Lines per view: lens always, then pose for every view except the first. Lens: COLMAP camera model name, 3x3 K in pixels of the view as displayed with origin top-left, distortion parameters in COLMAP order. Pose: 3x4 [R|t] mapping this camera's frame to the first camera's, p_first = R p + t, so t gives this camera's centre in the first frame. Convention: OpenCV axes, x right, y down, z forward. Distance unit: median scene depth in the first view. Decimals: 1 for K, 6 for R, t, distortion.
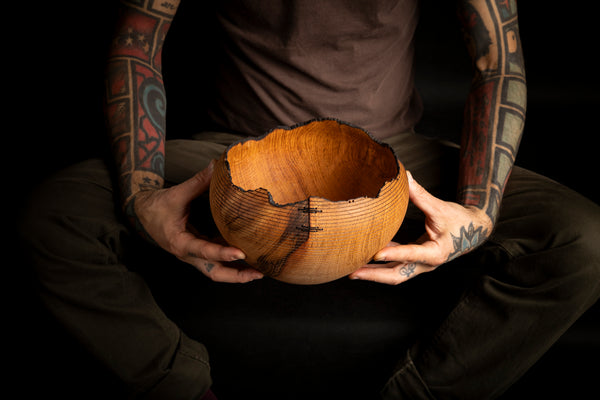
lens RADIAL K [[1007.0, 0, 299.3], [0, 1007.0, 199.8], [0, 0, 1]] dist [-0.000658, 0.000000]
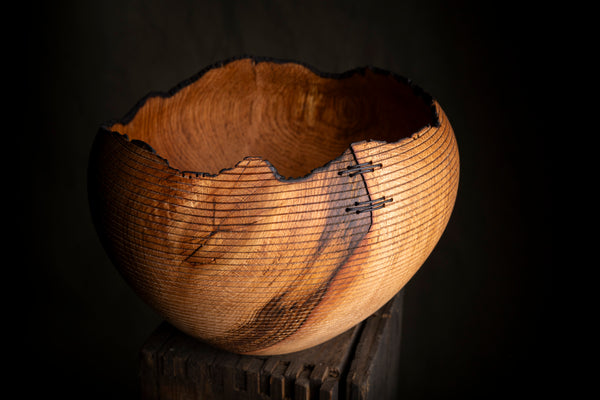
lens RADIAL K [[1007.0, 0, 301.9], [0, 1007.0, 200.0], [0, 0, 1]] dist [-0.000658, 0.000000]
pose [[0.857656, -0.252925, 0.447722, -0.209826], [0.310767, 0.948627, -0.059412, 0.039372], [-0.409695, 0.190092, 0.892197, 0.496743]]
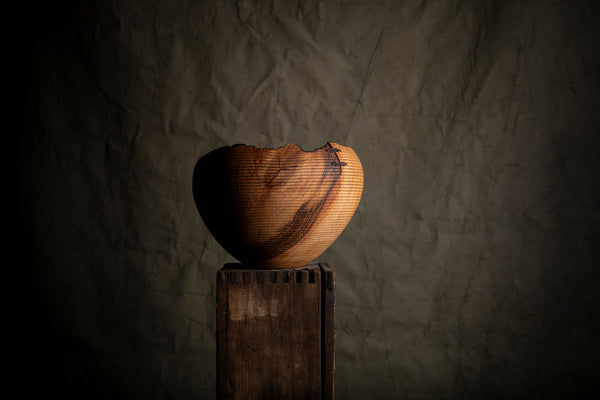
lens RADIAL K [[1007.0, 0, 299.9], [0, 1007.0, 200.1], [0, 0, 1]] dist [-0.000658, 0.000000]
pose [[0.670147, -0.054910, 0.740195, -0.775382], [0.434579, 0.837475, -0.331326, 0.376153], [-0.601701, 0.543710, 0.585094, 0.319124]]
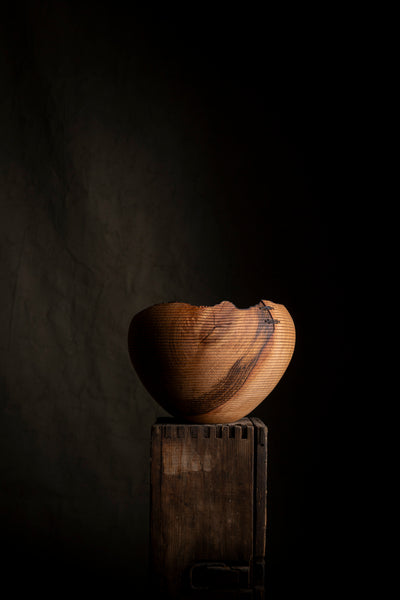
lens RADIAL K [[1007.0, 0, 202.8], [0, 1007.0, 277.3], [0, 0, 1]] dist [-0.000658, 0.000000]
pose [[0.688103, 0.010817, 0.725532, -0.801952], [0.416677, 0.812705, -0.407298, 0.383617], [-0.594049, 0.582575, 0.554717, 0.306922]]
